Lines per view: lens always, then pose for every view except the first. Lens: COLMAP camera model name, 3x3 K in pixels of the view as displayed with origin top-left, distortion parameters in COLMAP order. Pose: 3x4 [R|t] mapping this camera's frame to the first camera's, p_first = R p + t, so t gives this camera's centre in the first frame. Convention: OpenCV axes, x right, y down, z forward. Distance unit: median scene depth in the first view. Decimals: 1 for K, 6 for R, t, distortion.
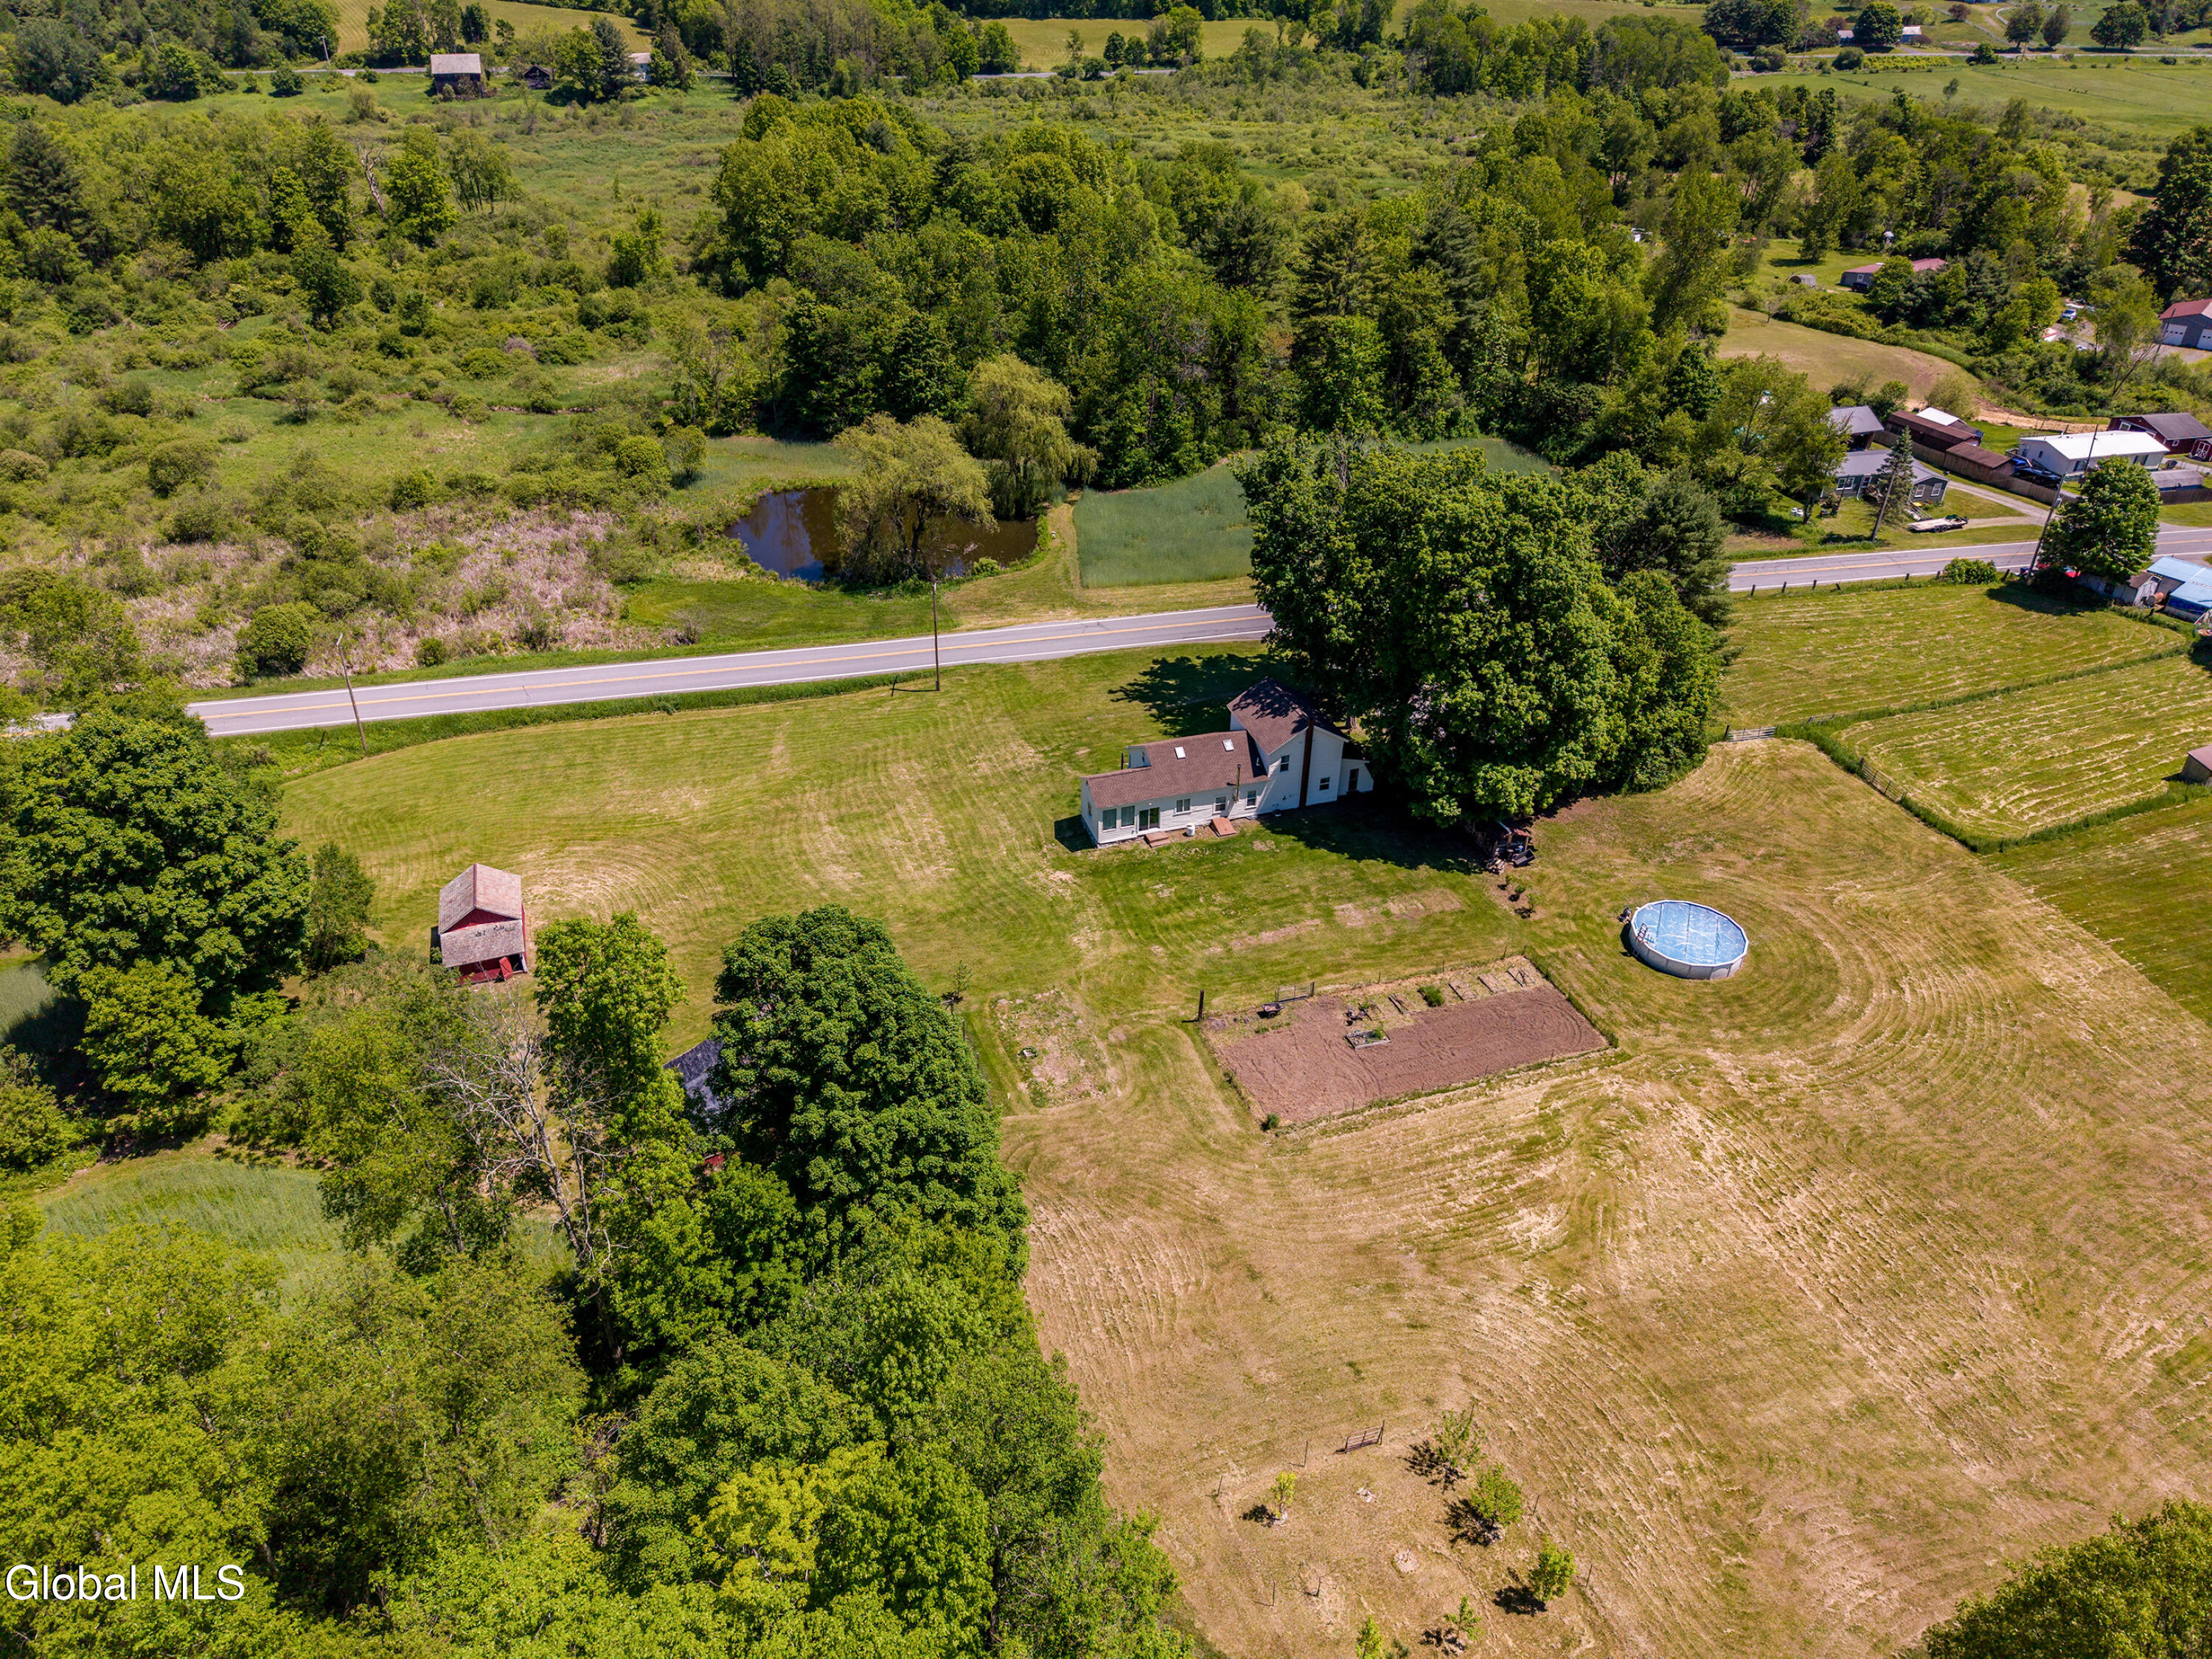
lens RADIAL K [[1506.2, 0, 1106.0], [0, 1506.2, 829.5], [0, 0, 1]] dist [0.002216, -0.003139]
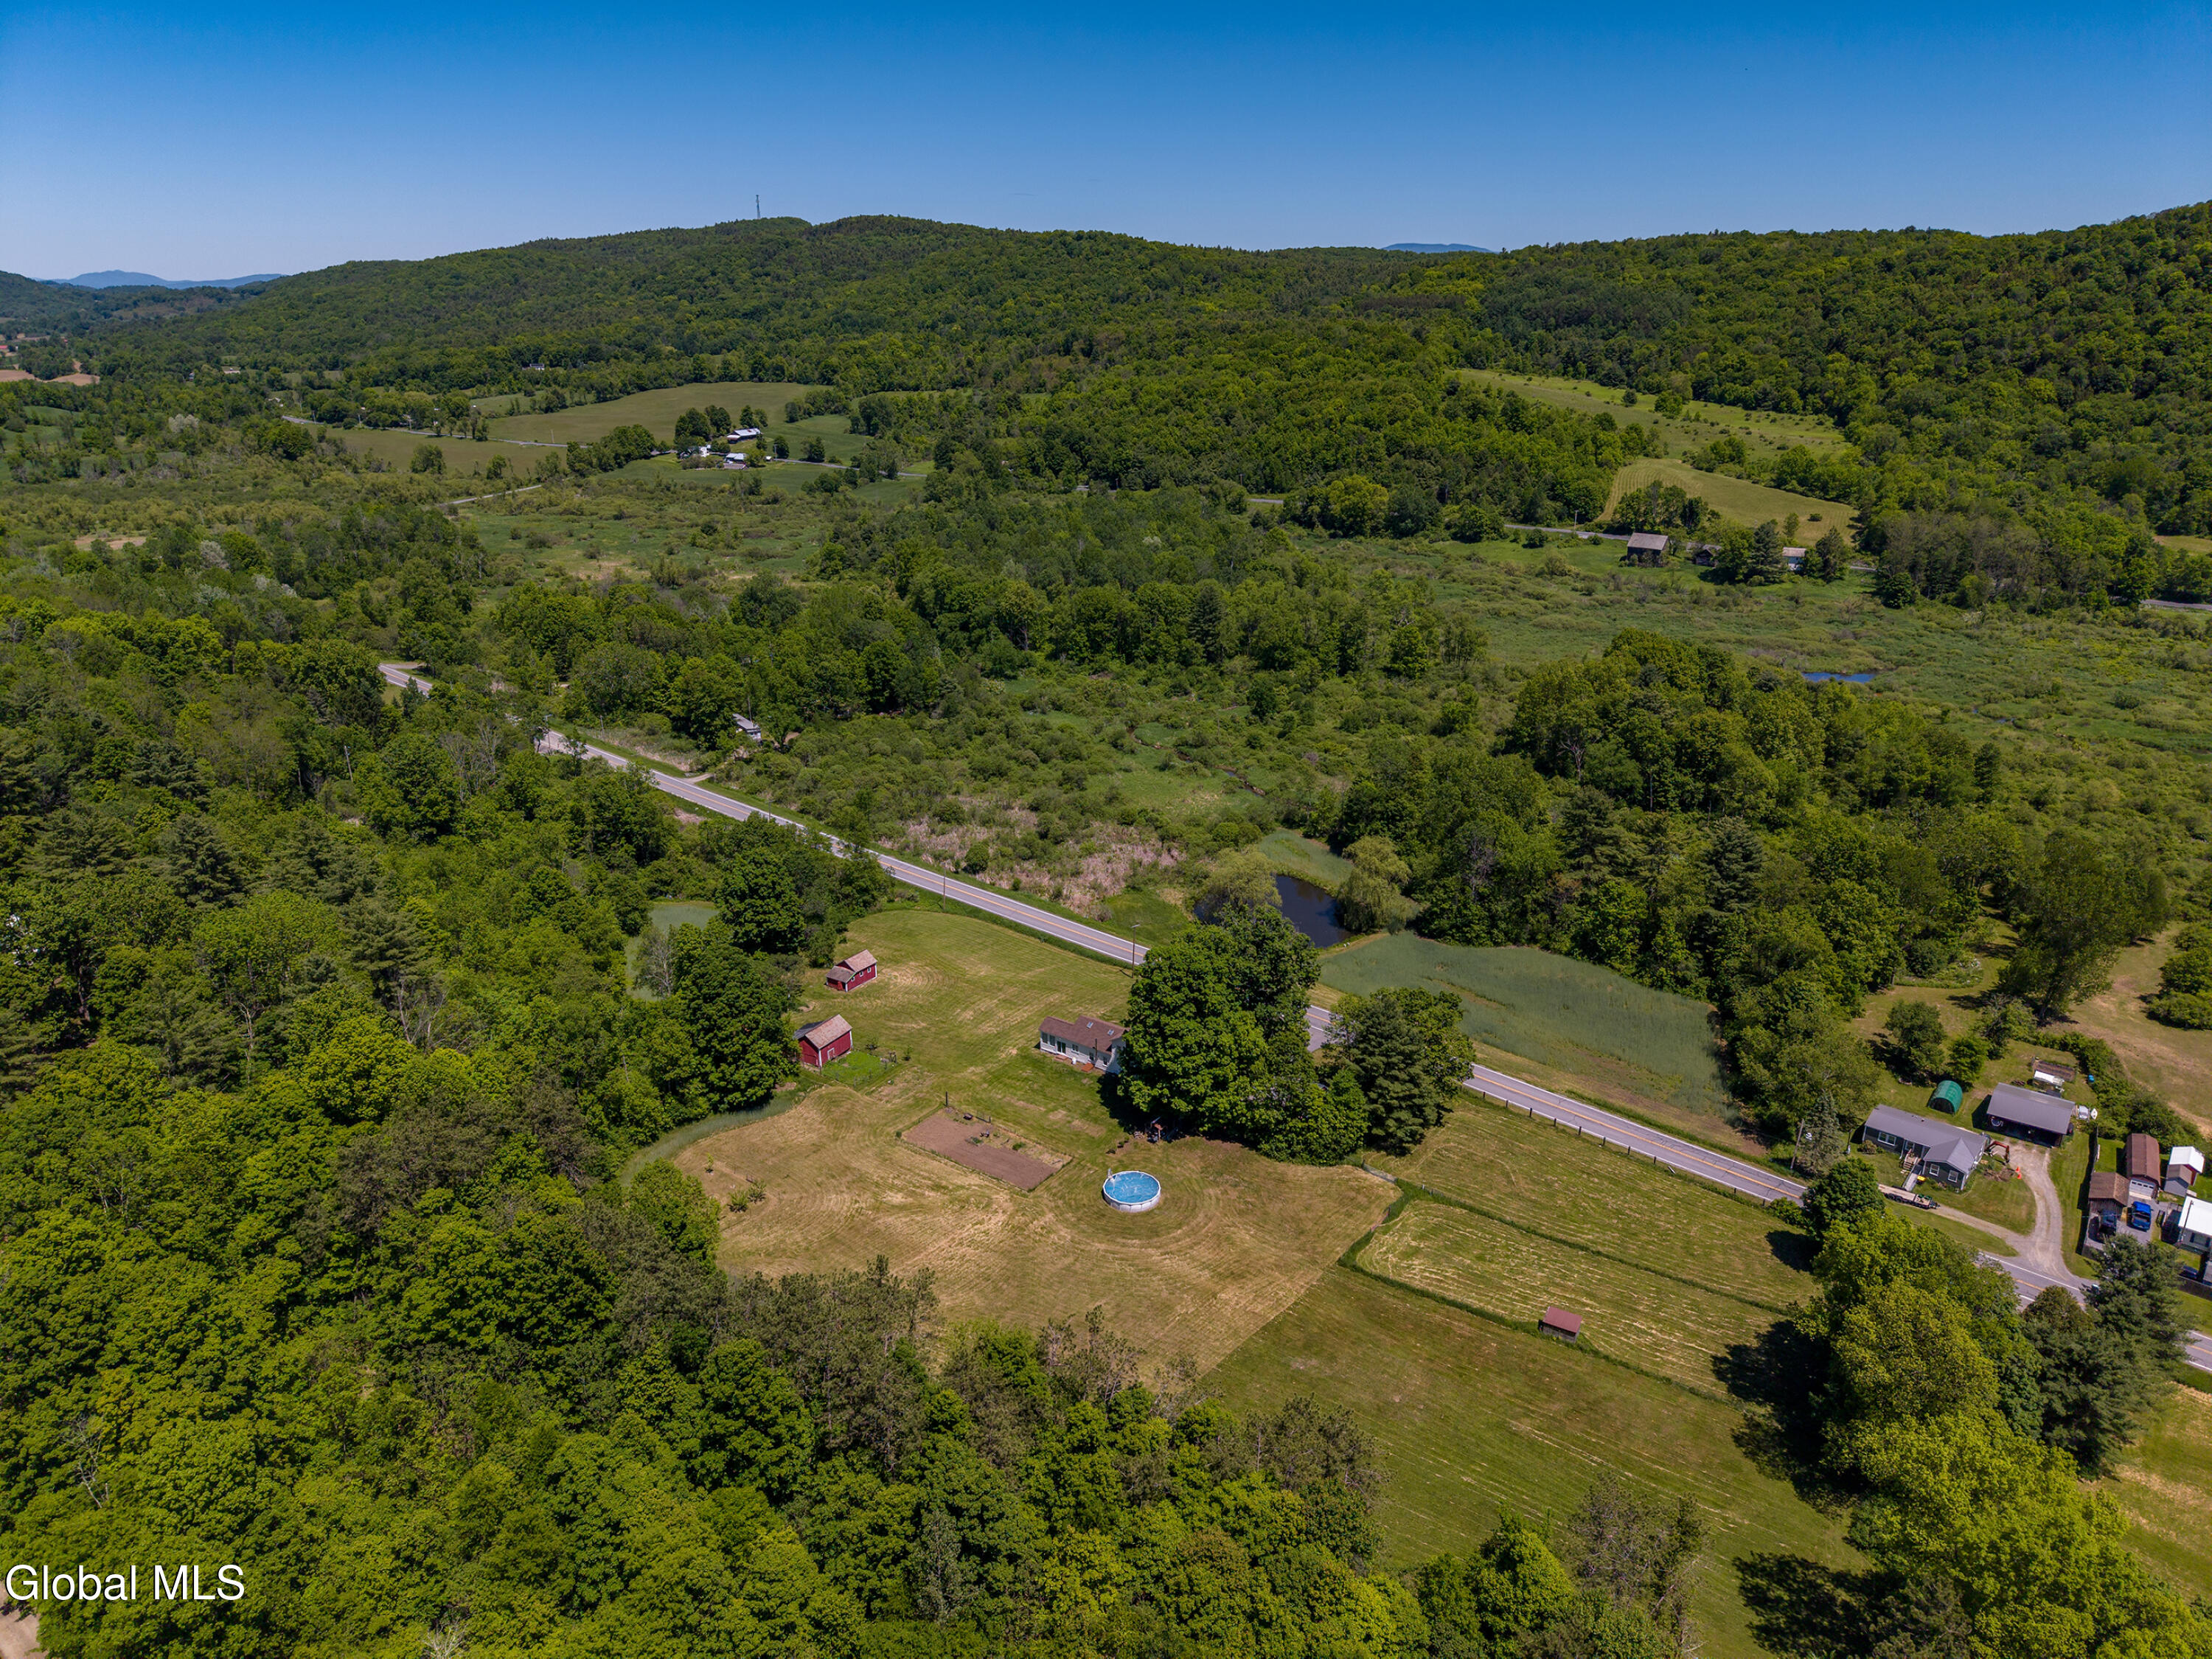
lens RADIAL K [[1506.2, 0, 1106.0], [0, 1506.2, 829.5], [0, 0, 1]] dist [0.002216, -0.003139]
pose [[0.579699, 0.271289, -0.768343, 1.188824], [-0.427882, 0.903827, -0.003702, -0.225520], [0.693445, 0.330906, 0.640028, -0.289649]]
